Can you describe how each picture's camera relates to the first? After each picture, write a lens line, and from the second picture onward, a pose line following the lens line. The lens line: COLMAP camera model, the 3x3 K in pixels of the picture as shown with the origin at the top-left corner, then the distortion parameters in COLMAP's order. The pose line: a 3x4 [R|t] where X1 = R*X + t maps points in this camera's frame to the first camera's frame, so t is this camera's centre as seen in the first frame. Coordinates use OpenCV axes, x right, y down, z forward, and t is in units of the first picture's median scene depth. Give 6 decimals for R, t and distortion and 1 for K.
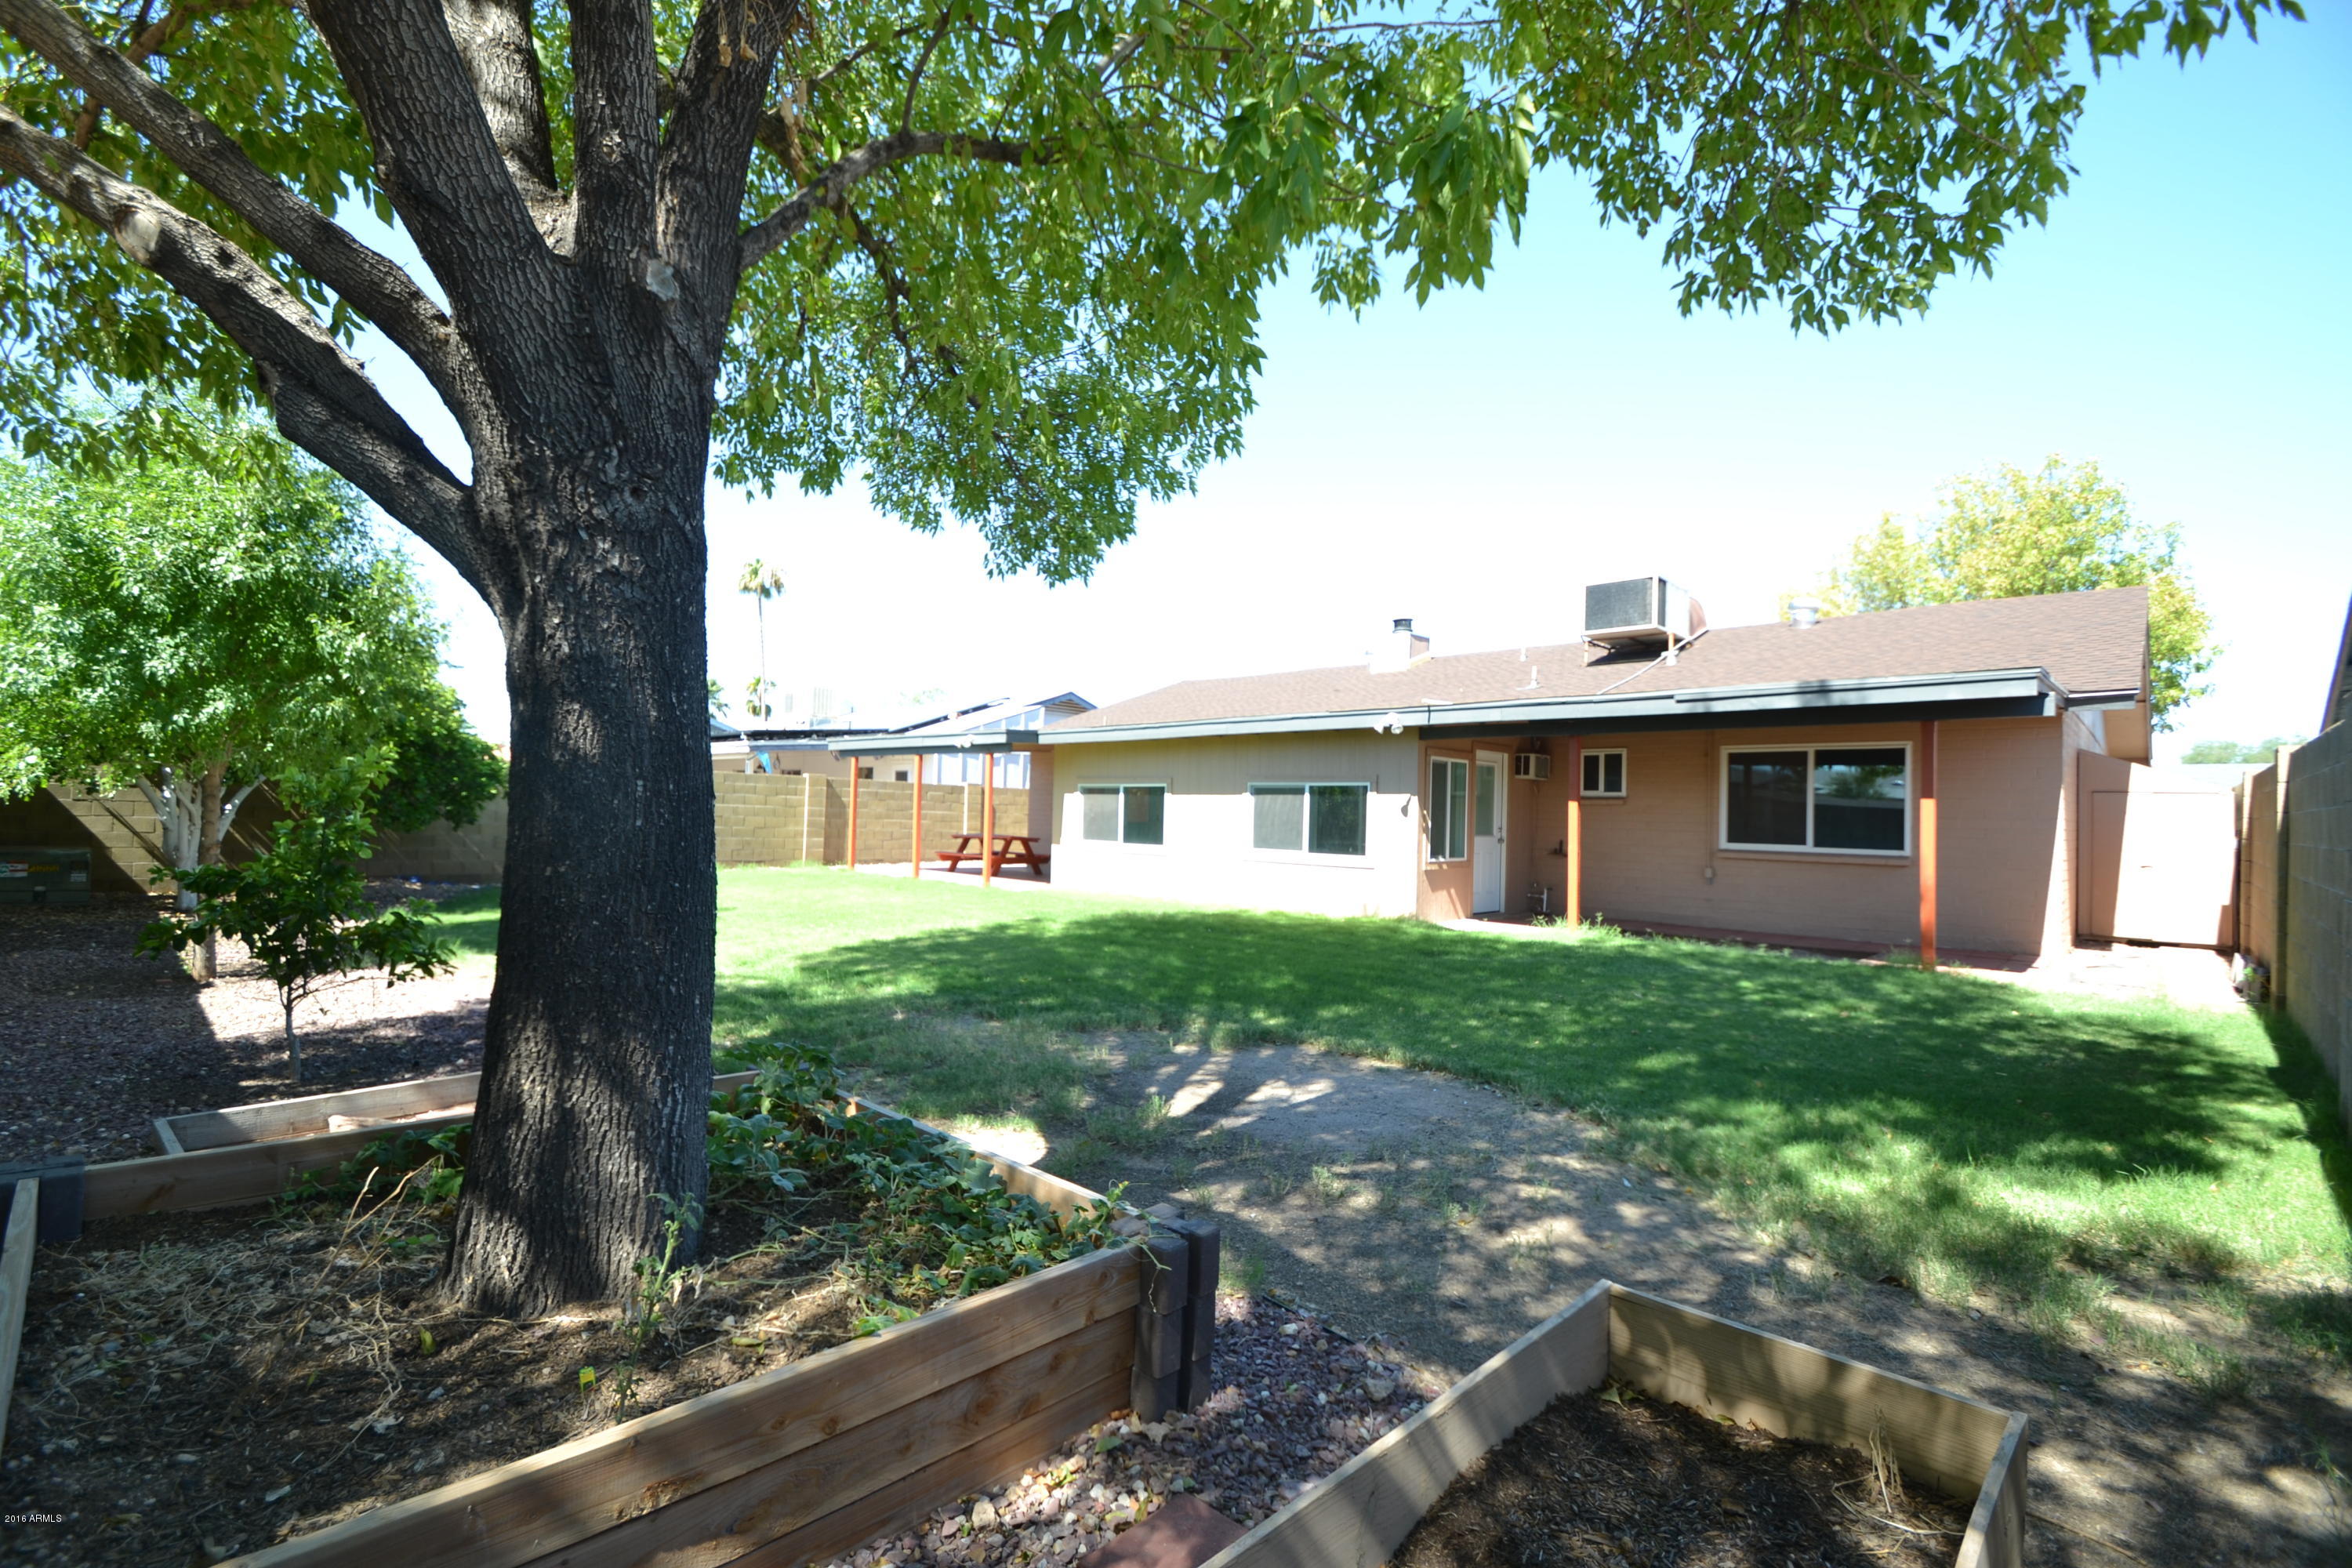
lens RADIAL K [[1053.0, 0, 1179.2], [0, 1053.0, 789.5], [0, 0, 1]] dist [0.013688, -0.012547]
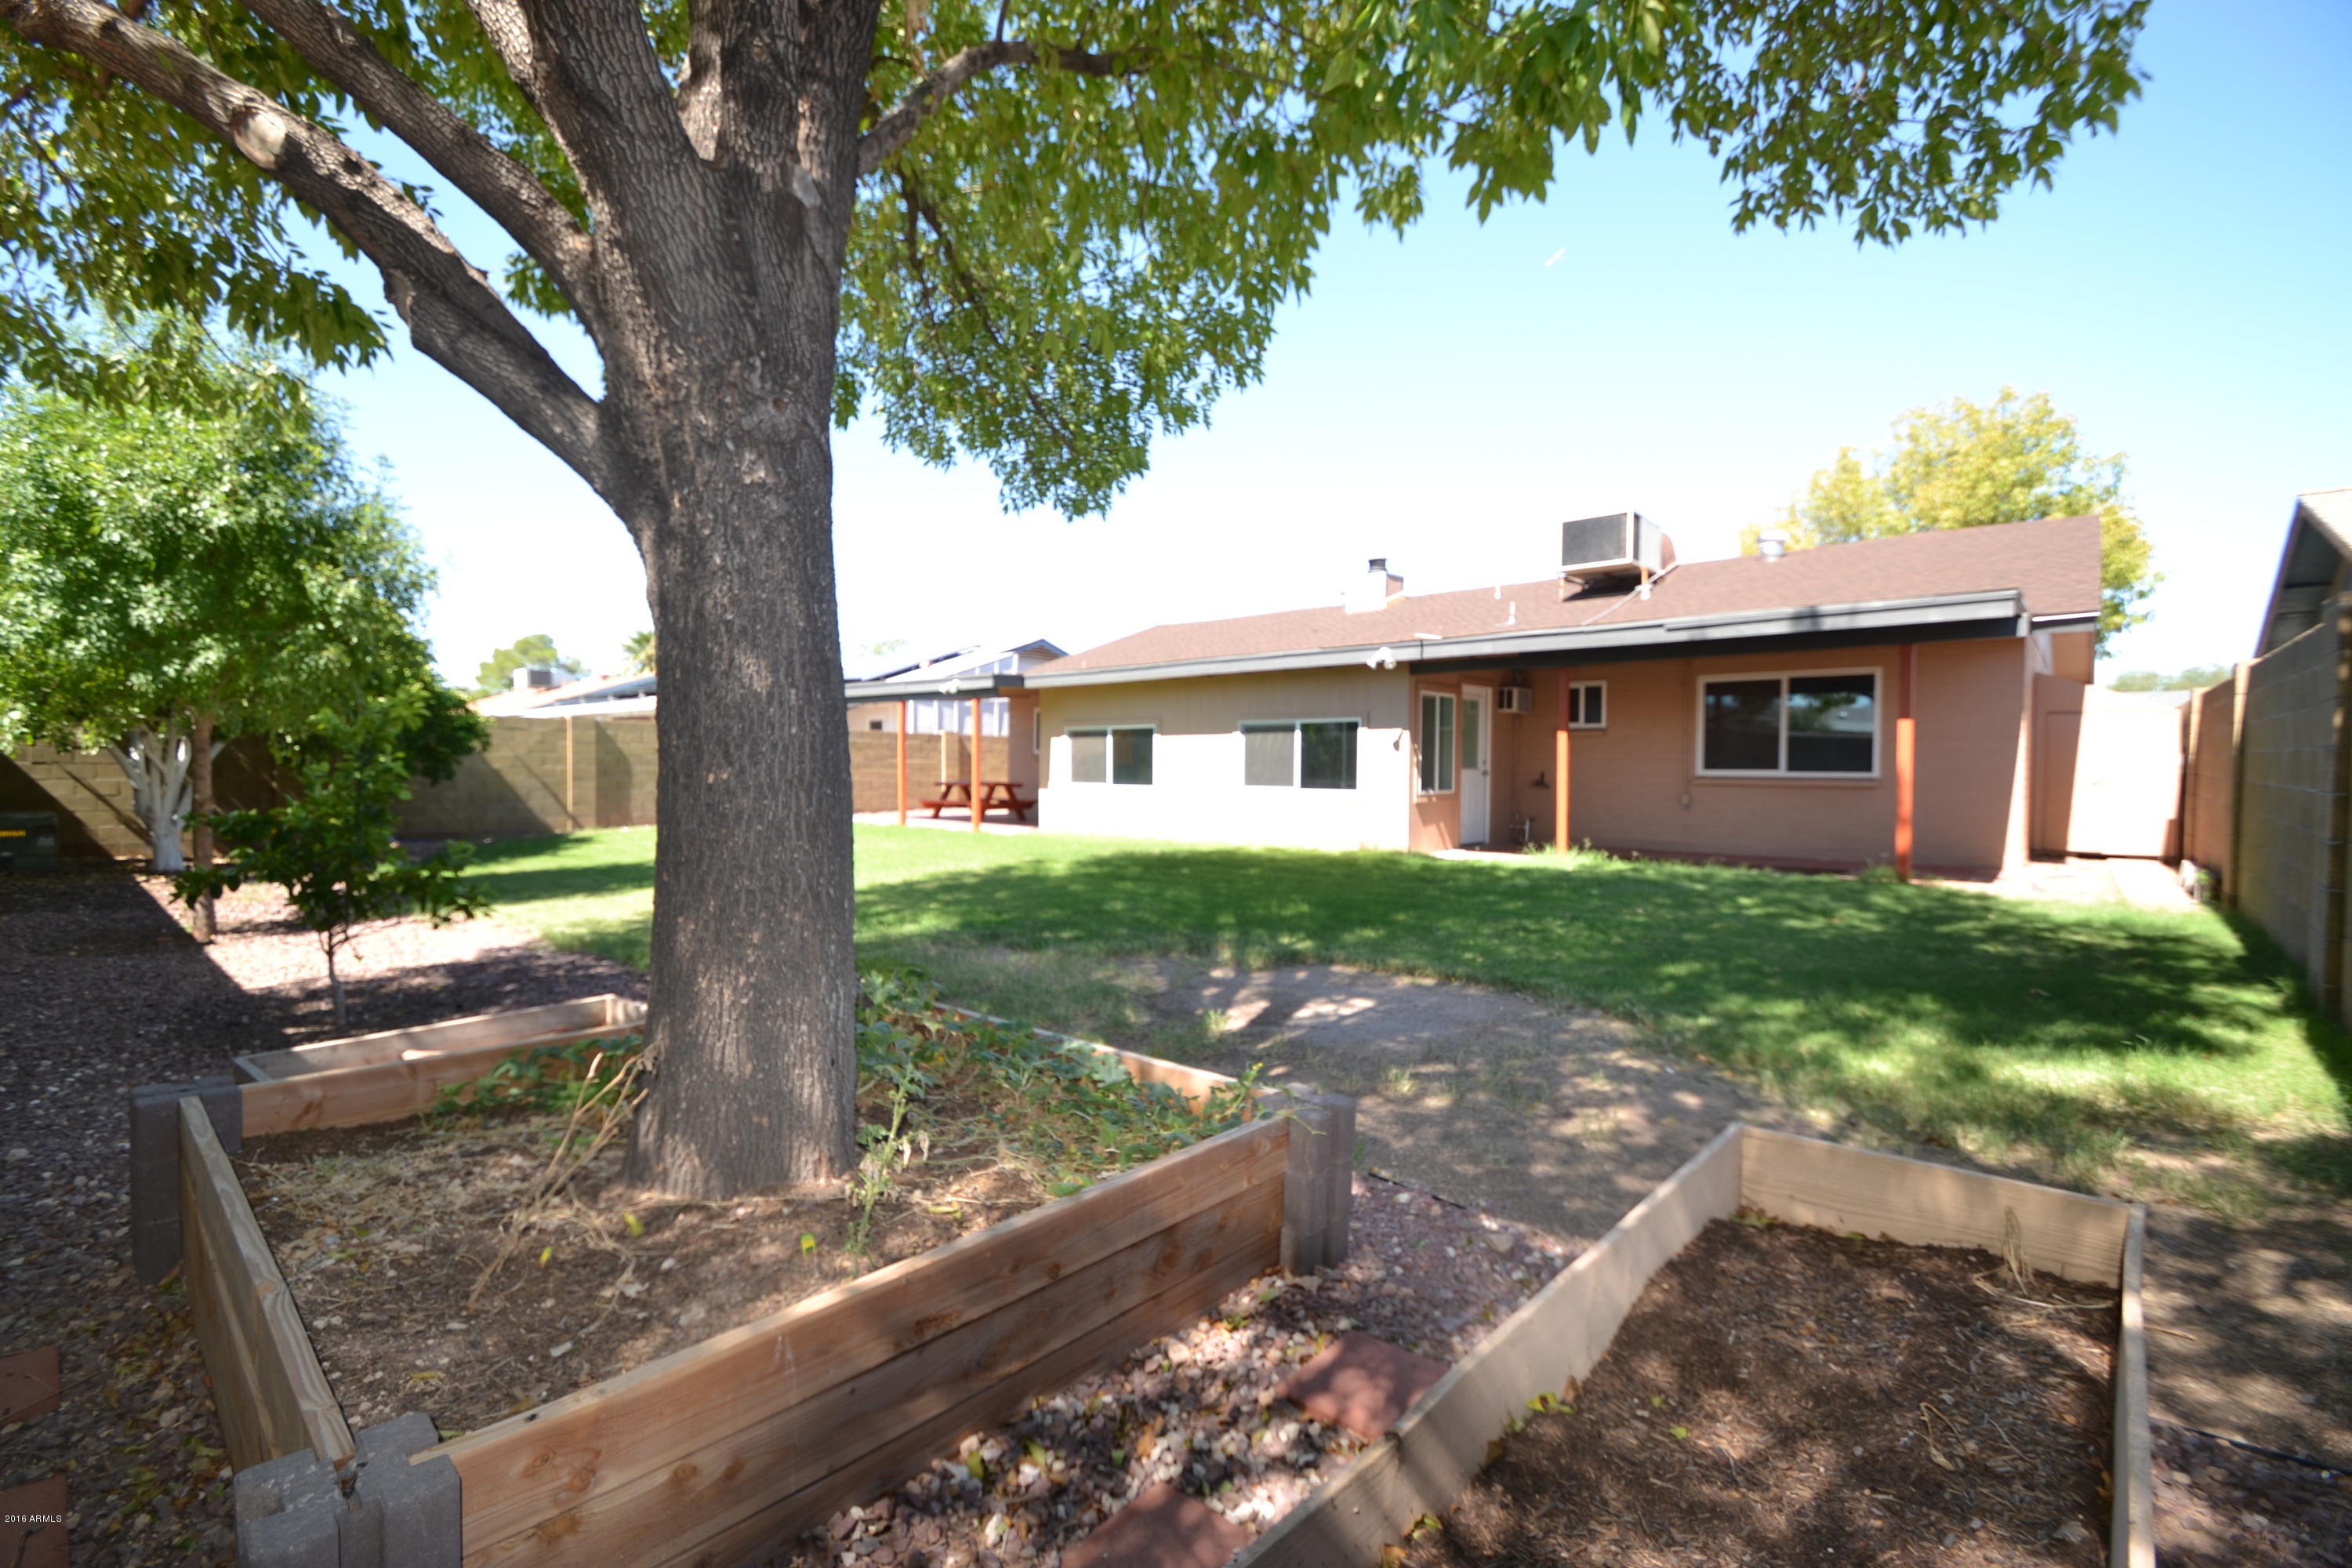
lens RADIAL K [[1053.0, 0, 1183.1], [0, 1053.0, 786.0], [0, 0, 1]] dist [0.013688, -0.012547]
pose [[0.998948, -0.022989, 0.039684, -0.058158], [0.021161, 0.998723, 0.045870, 0.015221], [-0.040688, -0.044982, 0.998159, -0.013234]]
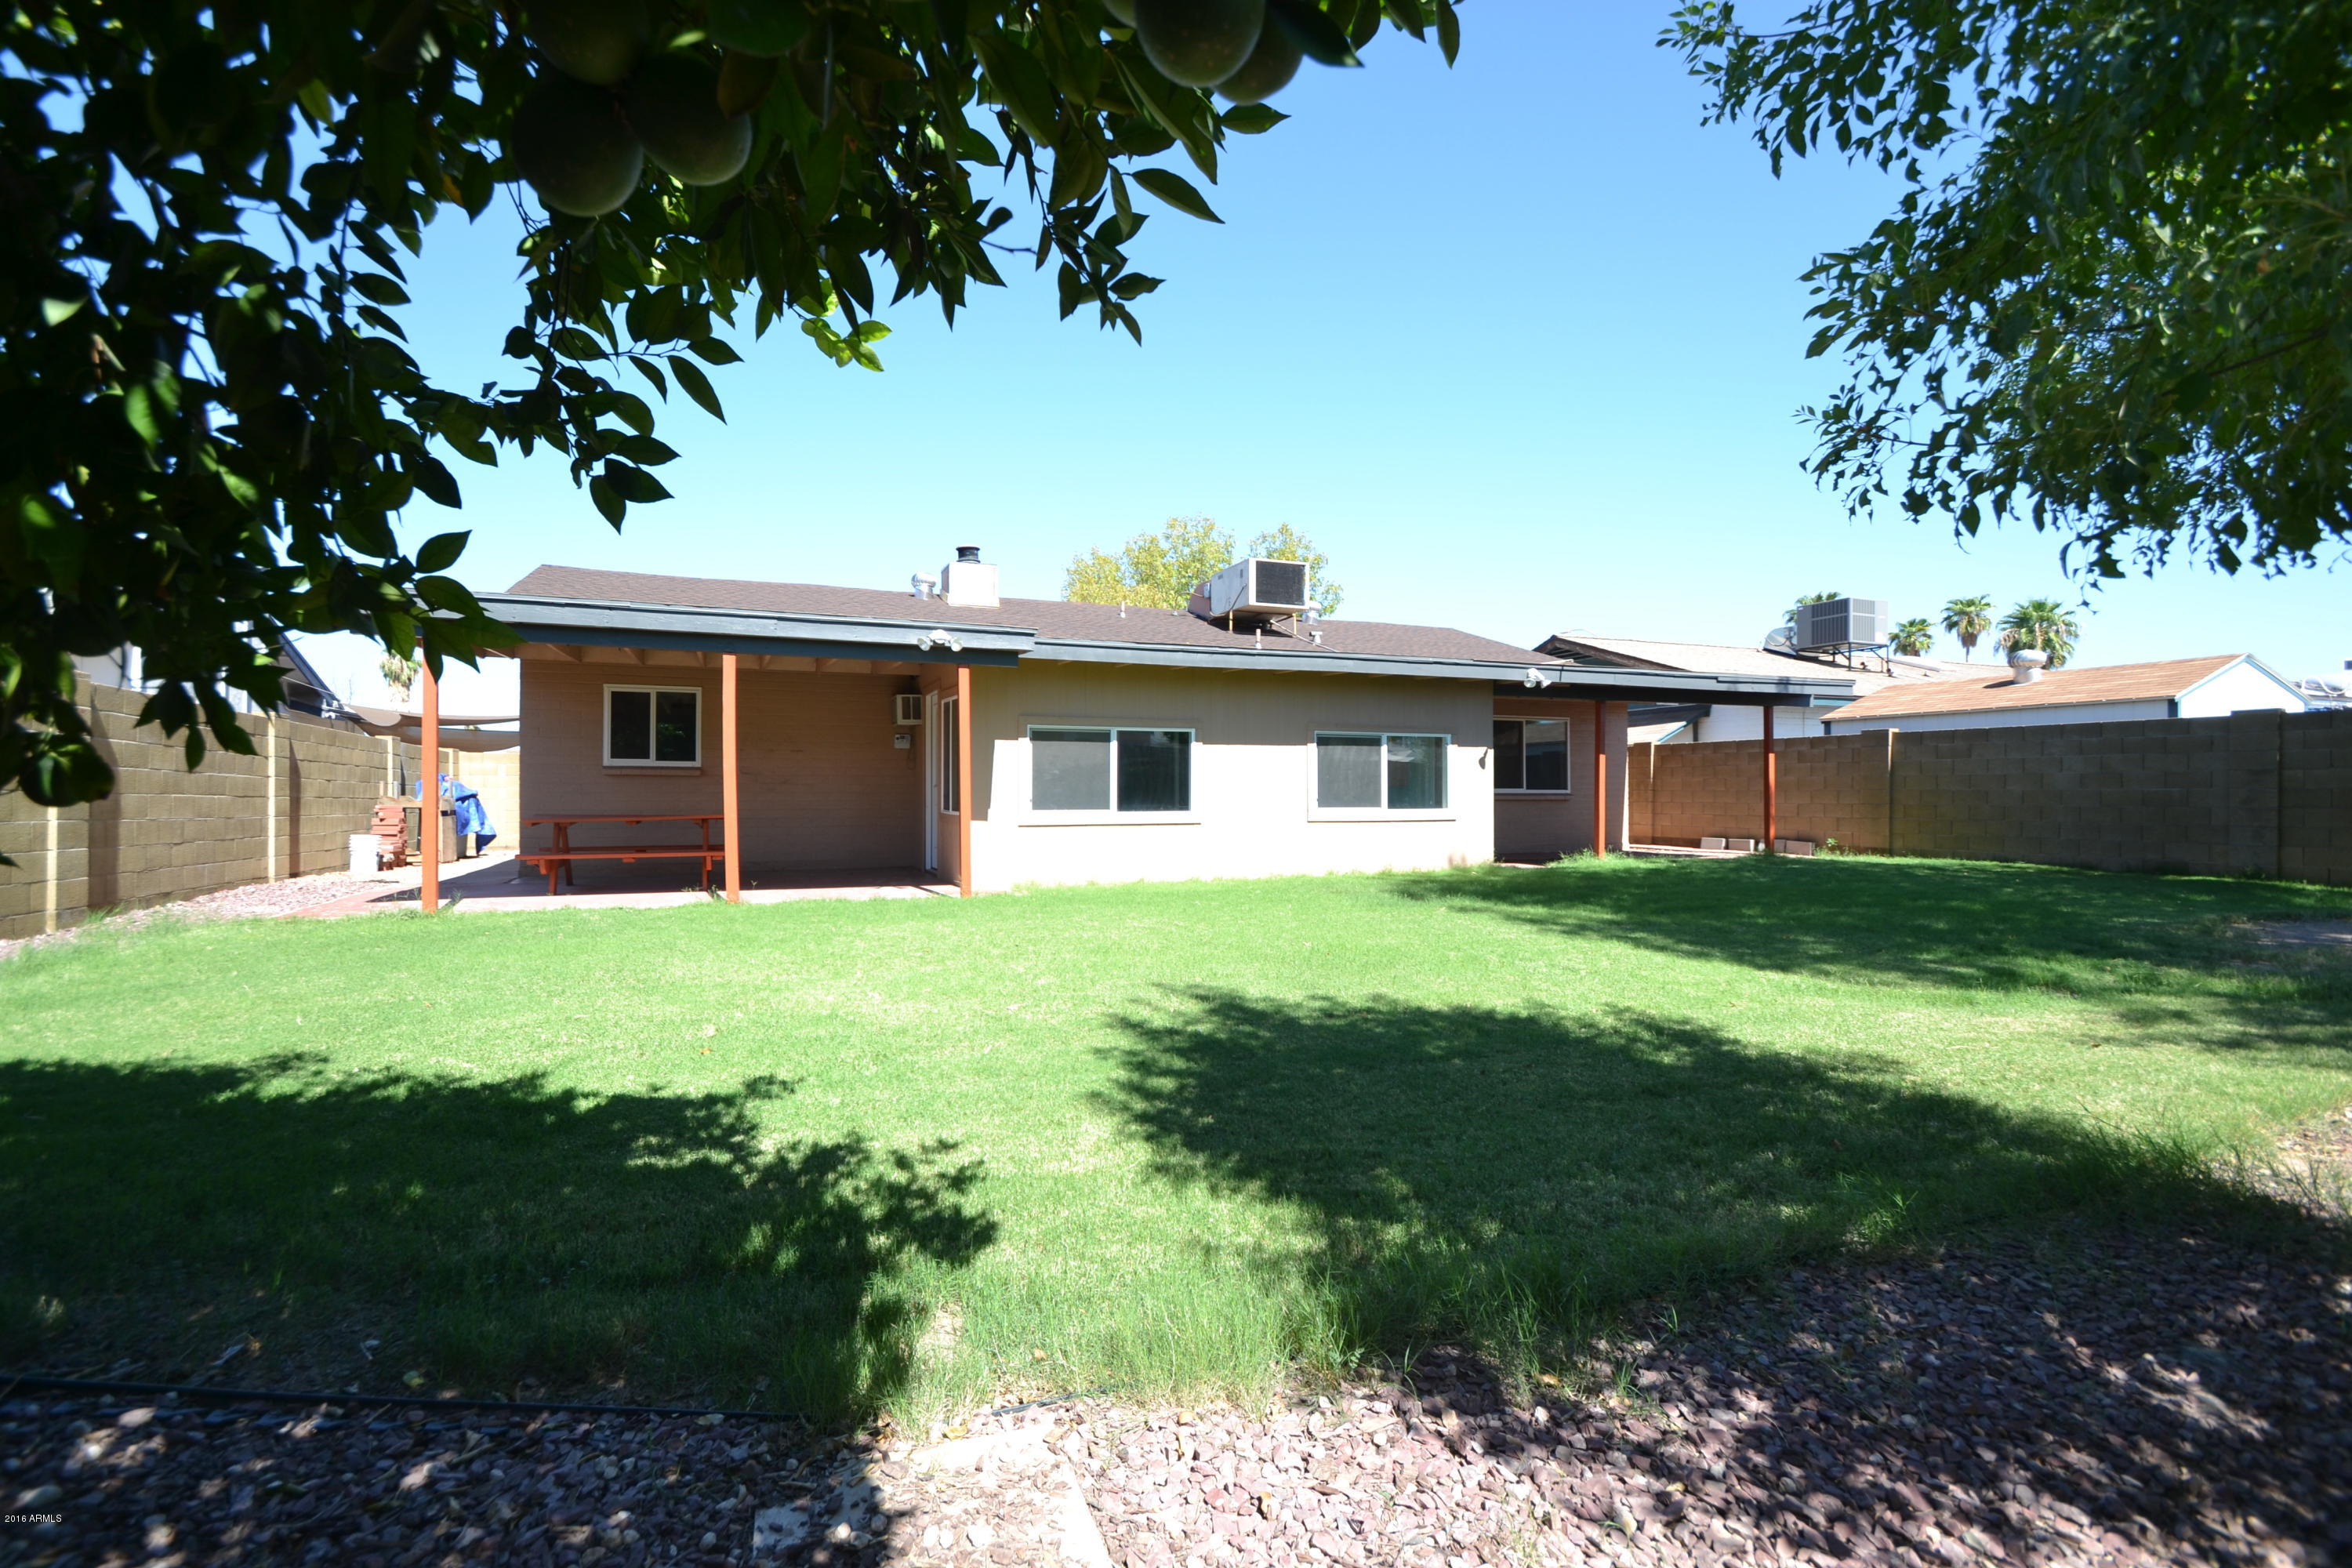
lens RADIAL K [[1053.0, 0, 1172.3], [0, 1053.0, 781.5], [0, 0, 1]] dist [0.013688, -0.012547]
pose [[0.402609, -0.030493, 0.914864, -1.510482], [-0.016342, 0.999046, 0.040491, 0.003143], [-0.915226, -0.031252, 0.401727, 1.535222]]
